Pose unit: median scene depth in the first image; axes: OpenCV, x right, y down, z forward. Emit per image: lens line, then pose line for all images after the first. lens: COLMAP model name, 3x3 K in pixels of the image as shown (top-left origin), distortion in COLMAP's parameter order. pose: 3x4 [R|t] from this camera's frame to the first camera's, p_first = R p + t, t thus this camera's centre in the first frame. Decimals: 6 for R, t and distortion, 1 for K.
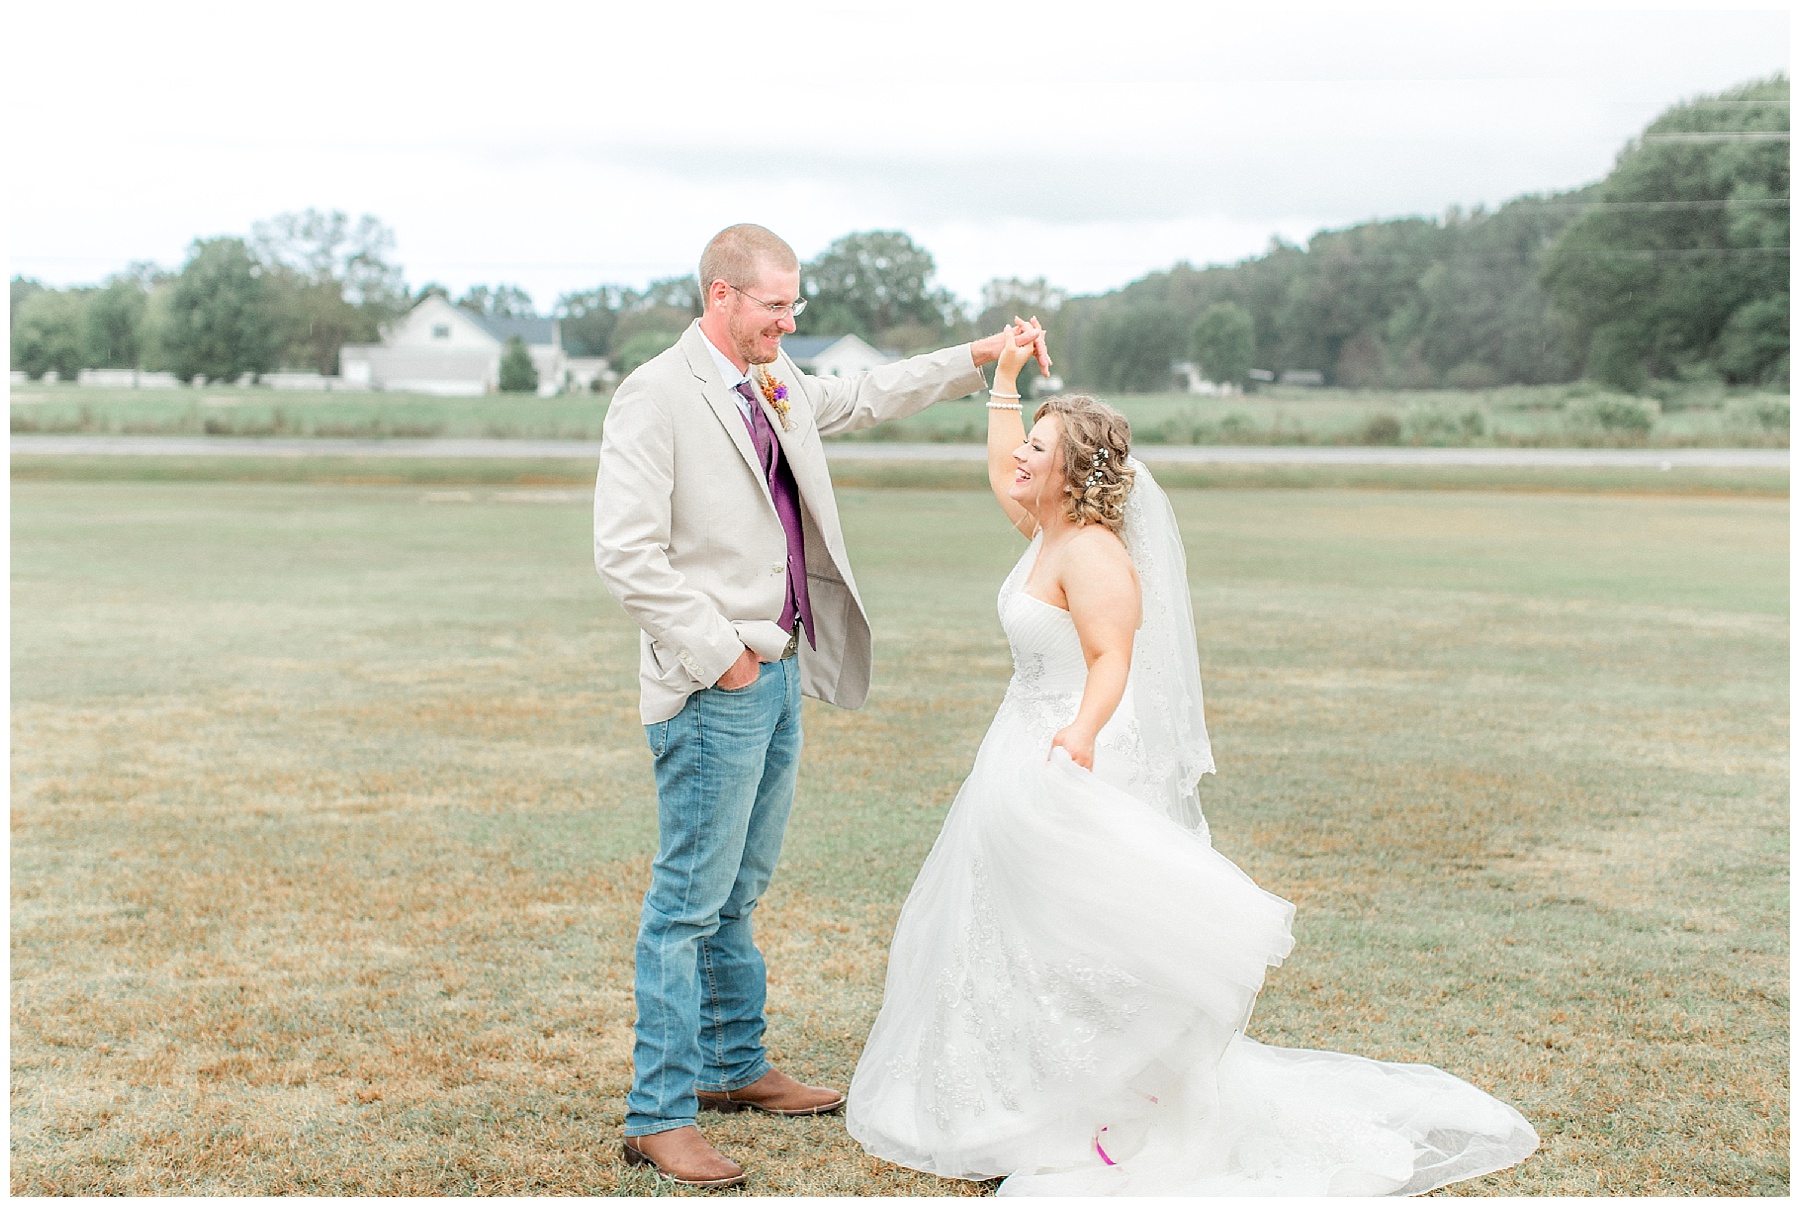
lens RADIAL K [[2564.4, 0, 906.1], [0, 2564.4, 603.9], [0, 0, 1]] dist [0.027215, -0.007106]
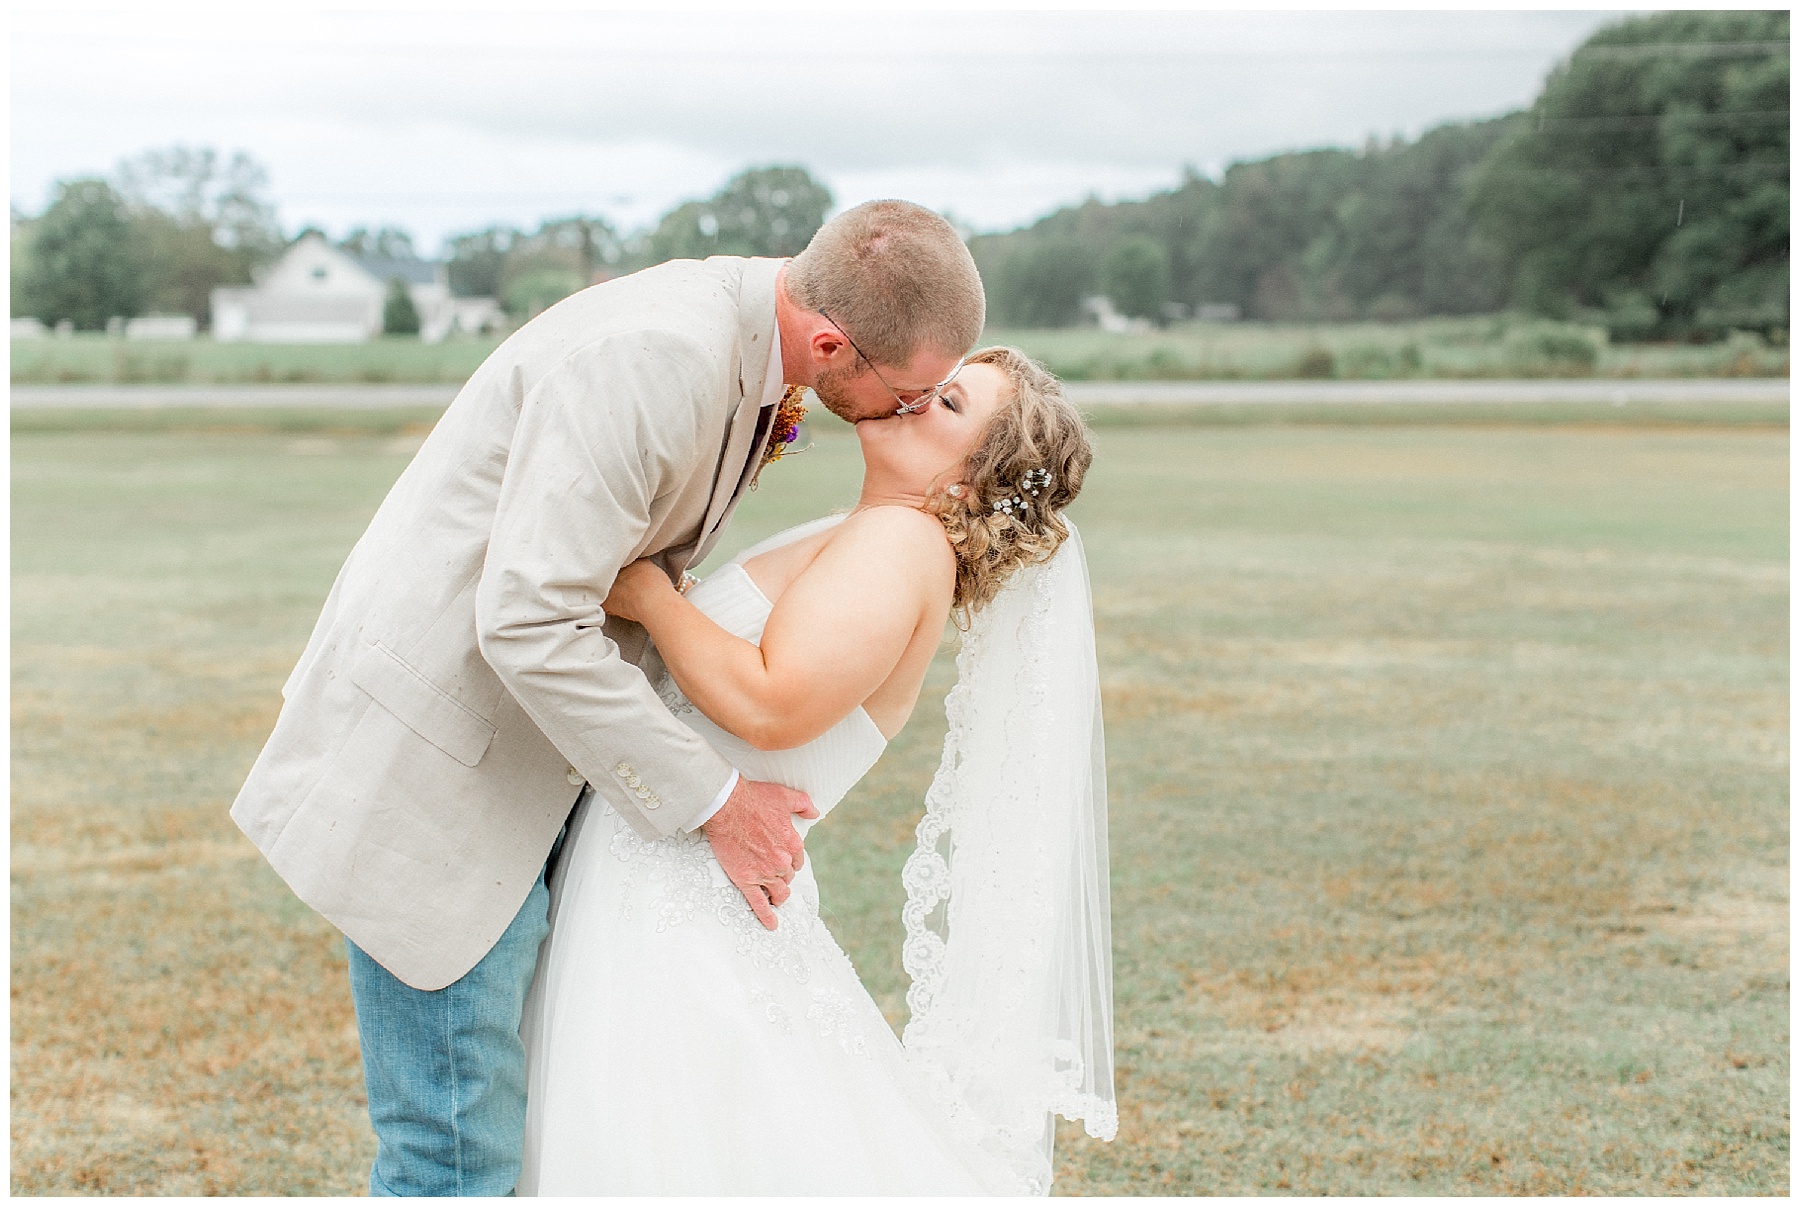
lens RADIAL K [[2641.8, 0, 895.9], [0, 2641.8, 601.5], [0, 0, 1]] dist [0.018204, 0.004510]
pose [[0.999373, -0.014635, 0.032250, -0.000684], [0.014015, 0.999714, 0.019380, -0.000464], [-0.032524, -0.018916, 0.999292, 0.010469]]
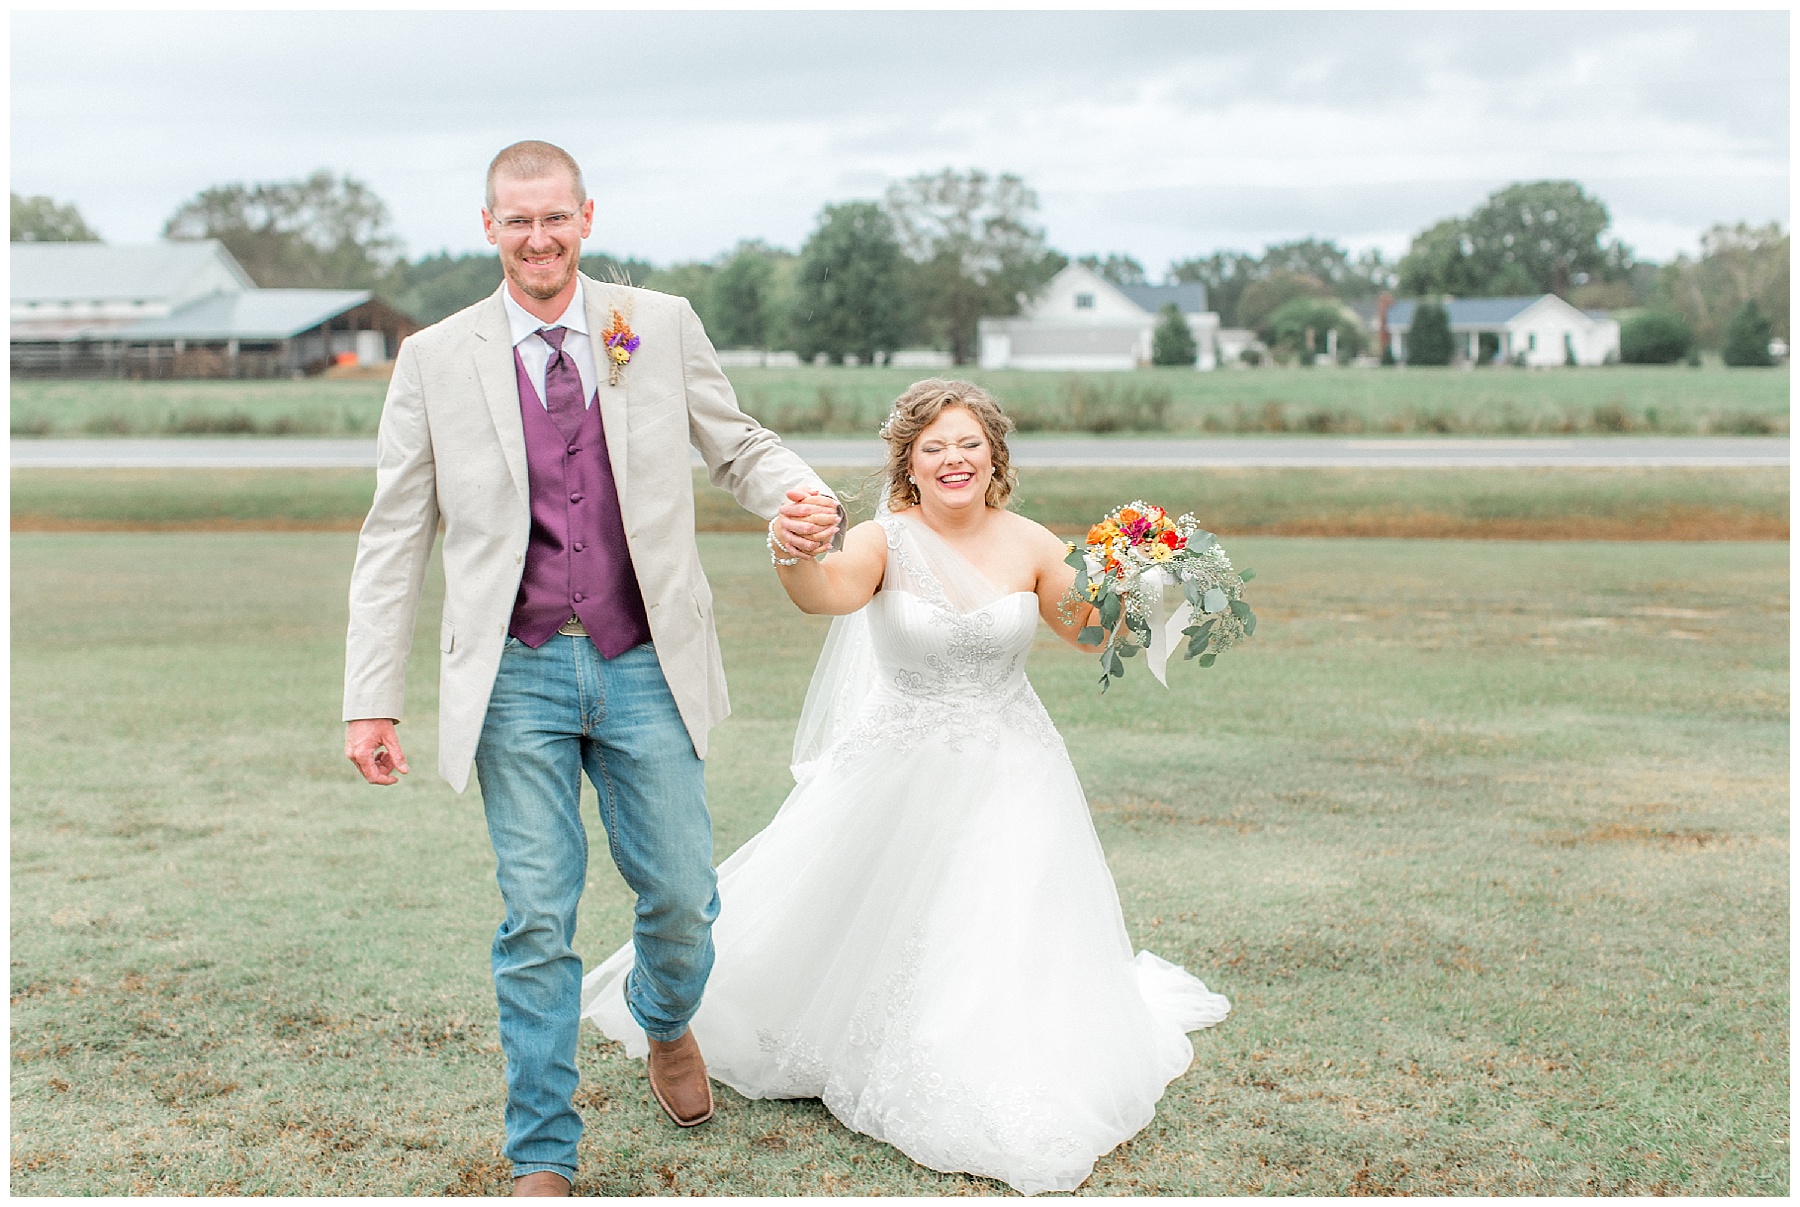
lens RADIAL K [[2533.5, 0, 872.8], [0, 2533.5, 600.3], [0, 0, 1]] dist [0.019140, 0.006708]
pose [[0.973567, 0.006569, -0.228307, -0.052113], [-0.004388, 0.999940, 0.010058, -0.009606], [0.228359, -0.008790, 0.973537, 0.118045]]
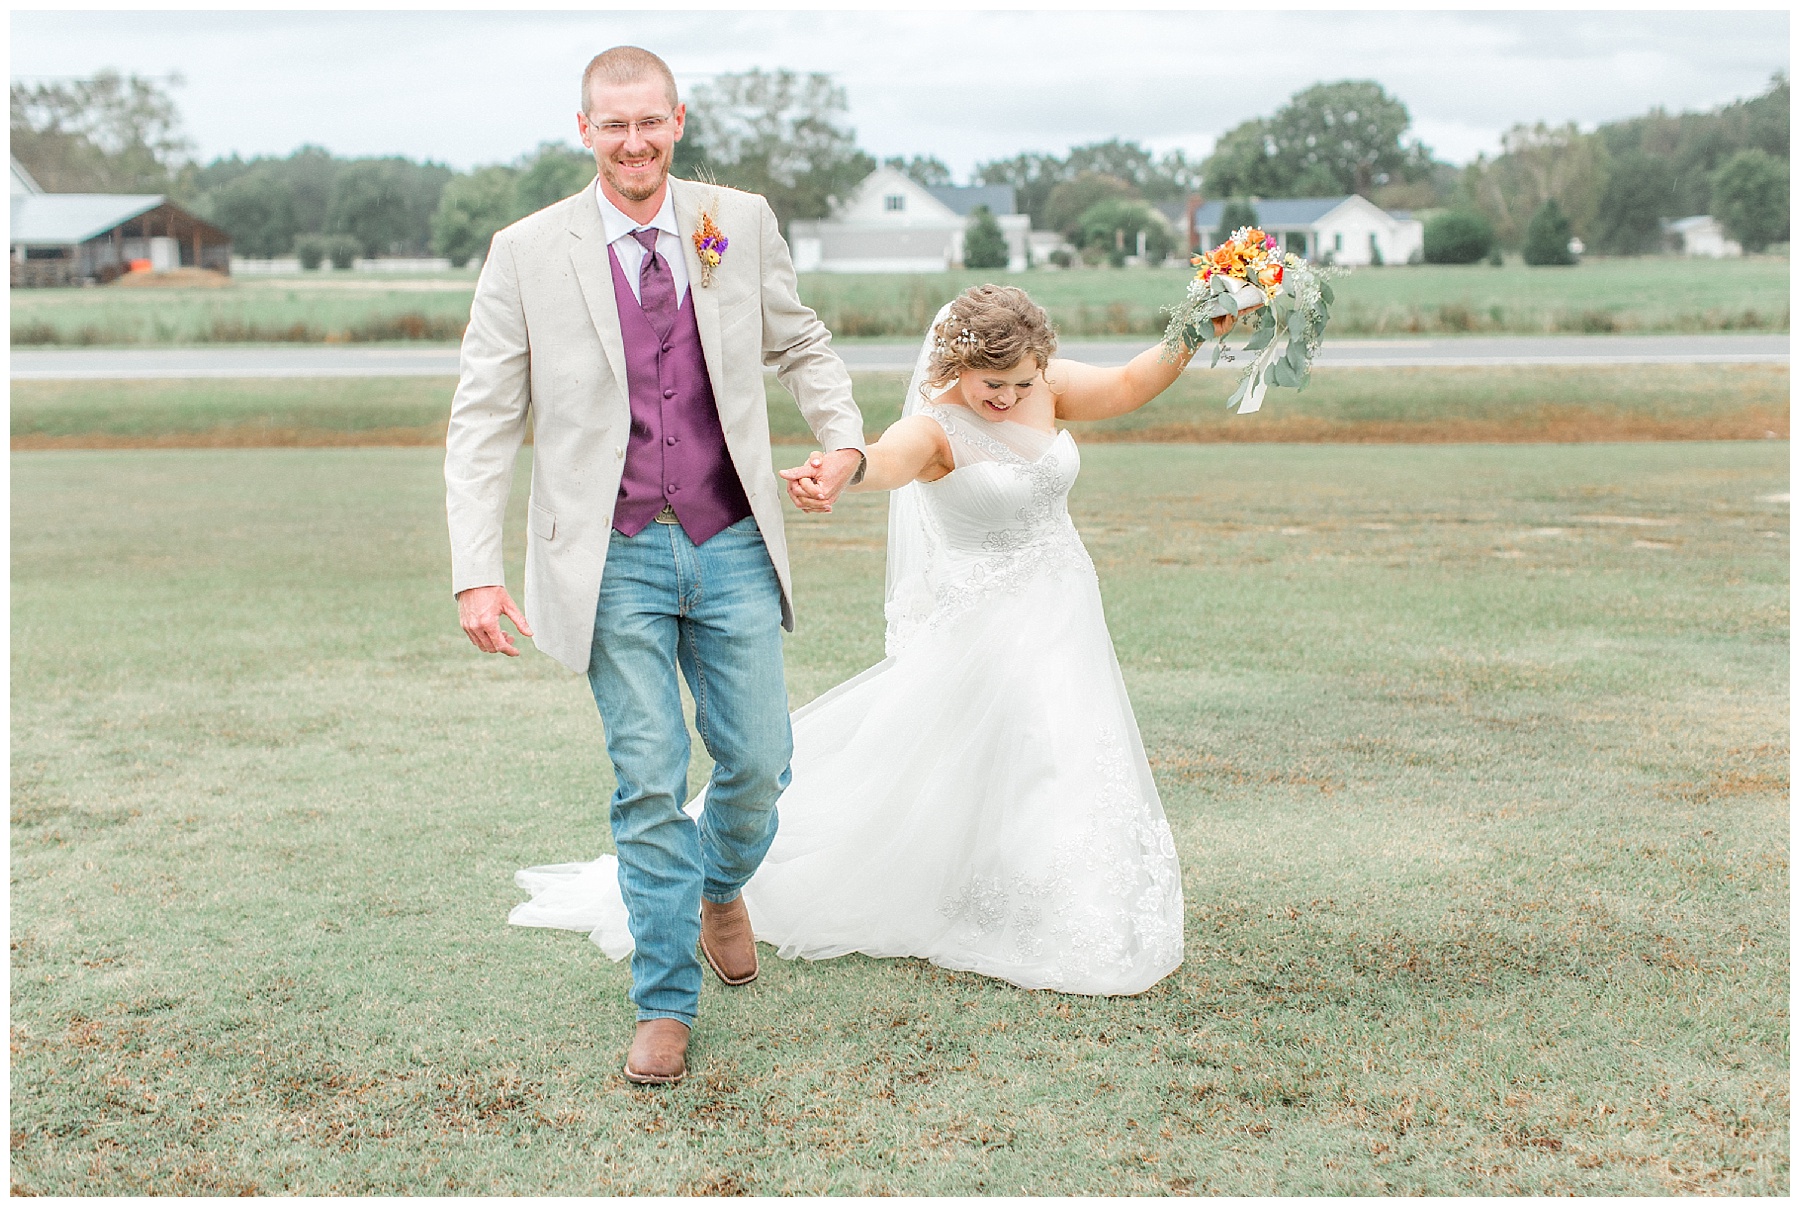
lens RADIAL K [[2533.5, 0, 872.8], [0, 2533.5, 600.3], [0, 0, 1]] dist [0.019140, 0.006708]
pose [[0.988218, -0.000598, -0.153050, -0.056416], [0.007984, 0.998832, 0.047651, -0.009938], [0.152842, -0.048312, 0.987069, 0.122852]]
